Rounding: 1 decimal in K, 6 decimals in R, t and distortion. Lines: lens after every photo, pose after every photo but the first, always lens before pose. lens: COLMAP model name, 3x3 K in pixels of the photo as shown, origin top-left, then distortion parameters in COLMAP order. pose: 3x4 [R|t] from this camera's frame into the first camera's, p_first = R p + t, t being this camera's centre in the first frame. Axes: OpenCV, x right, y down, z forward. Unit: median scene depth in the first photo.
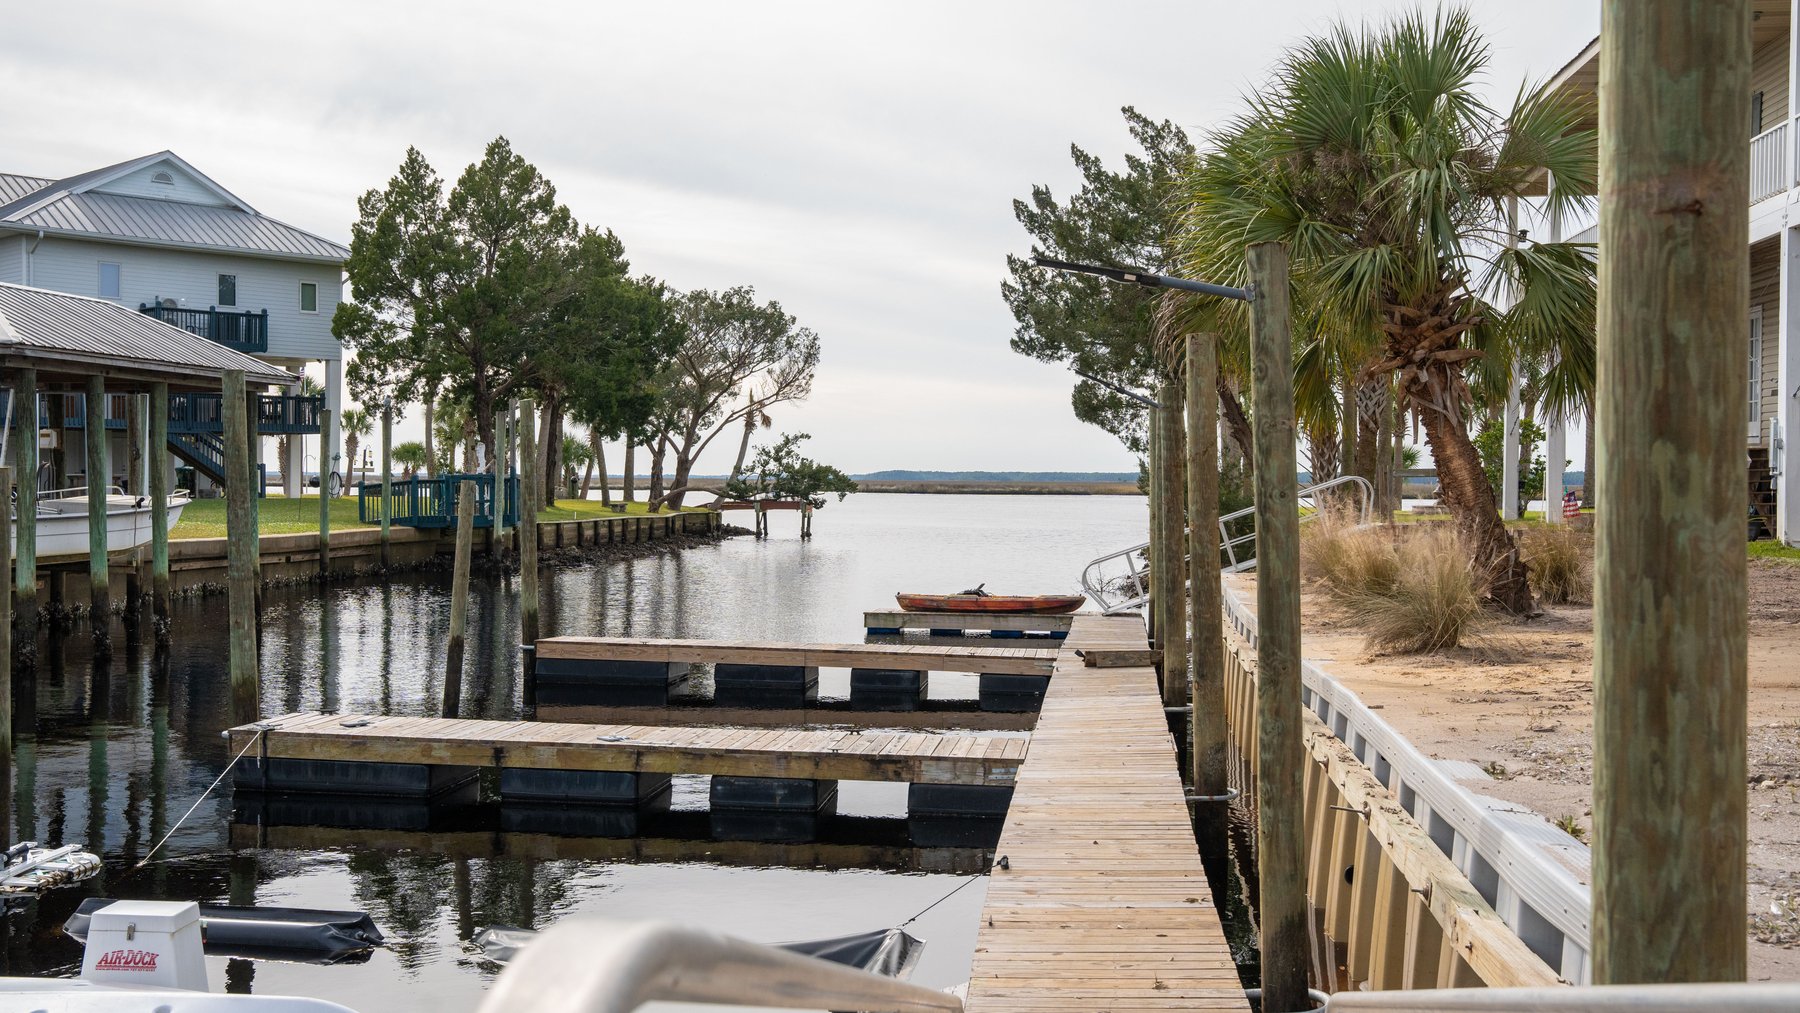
lens RADIAL K [[1721.9, 0, 892.8], [0, 1721.9, 502.9], [0, 0, 1]] dist [-0.010938, 0.000790]
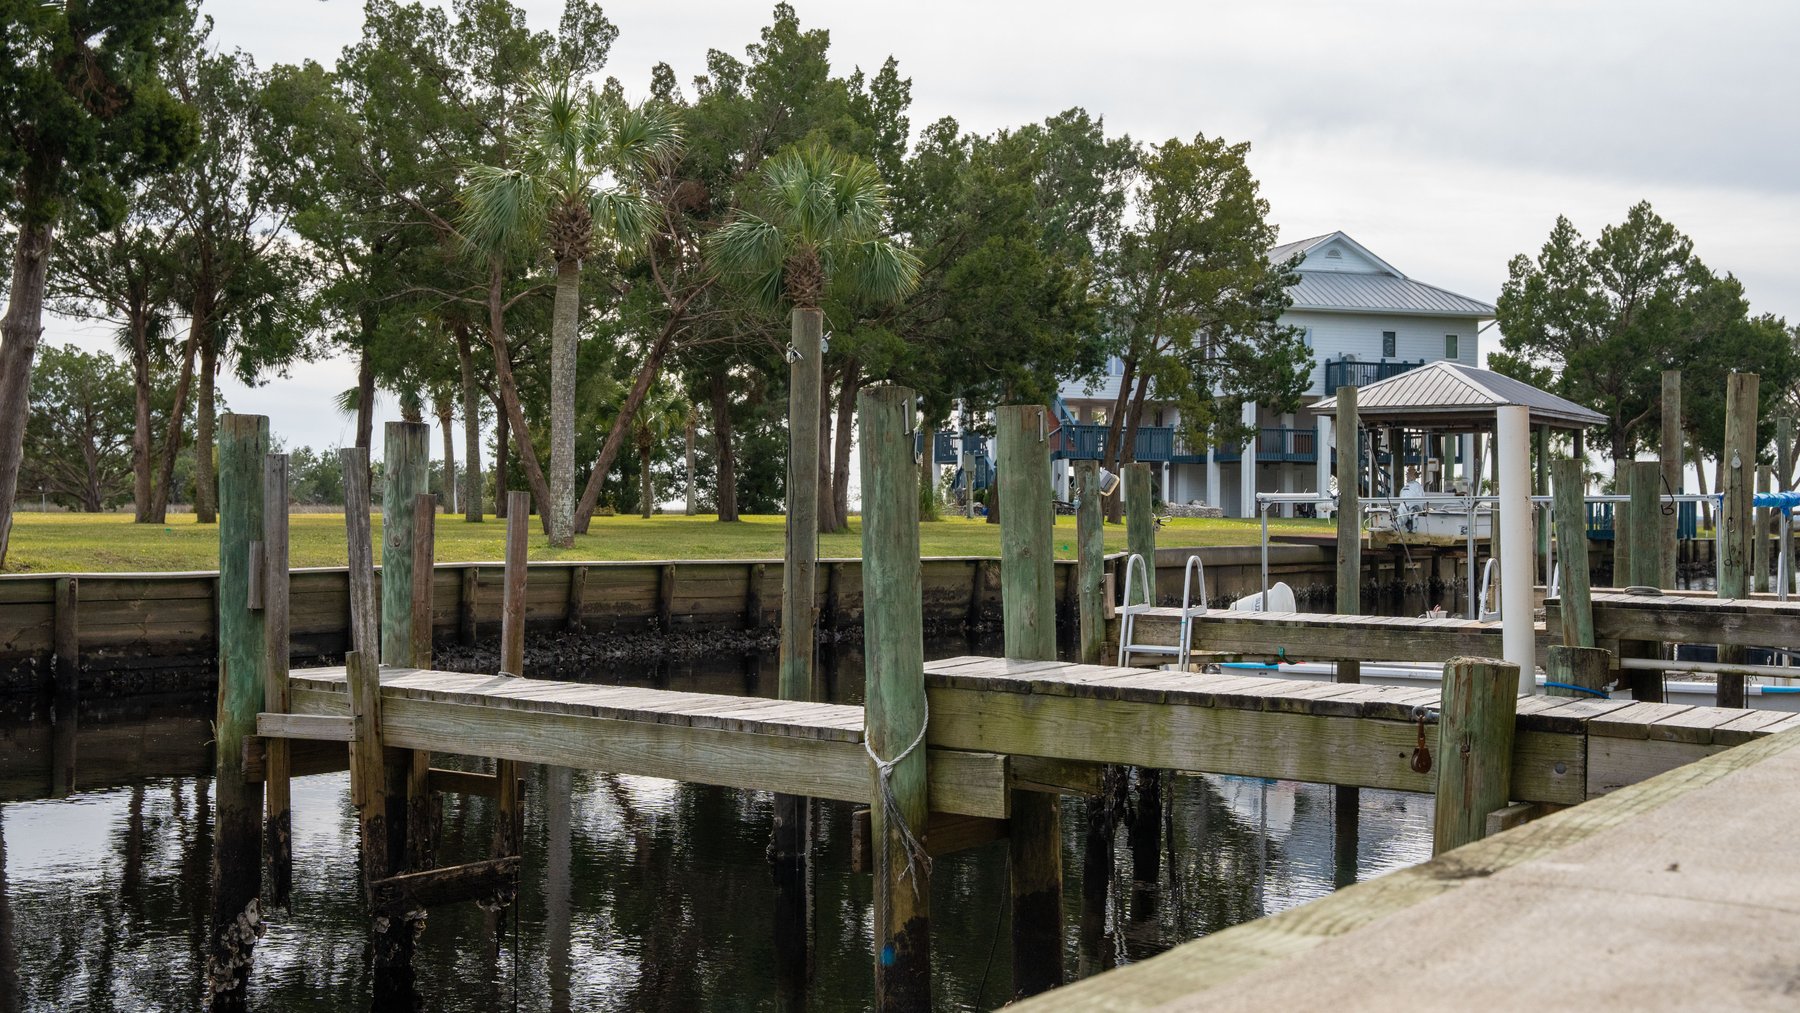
lens RADIAL K [[1934.5, 0, 908.4], [0, 1934.5, 512.4], [0, 0, 1]] dist [-0.020196, 0.171374]
pose [[0.889655, -0.001111, -0.456632, -0.073900], [-0.007030, 0.999845, -0.016130, 0.017815], [0.456579, 0.017561, 0.889510, -0.359940]]
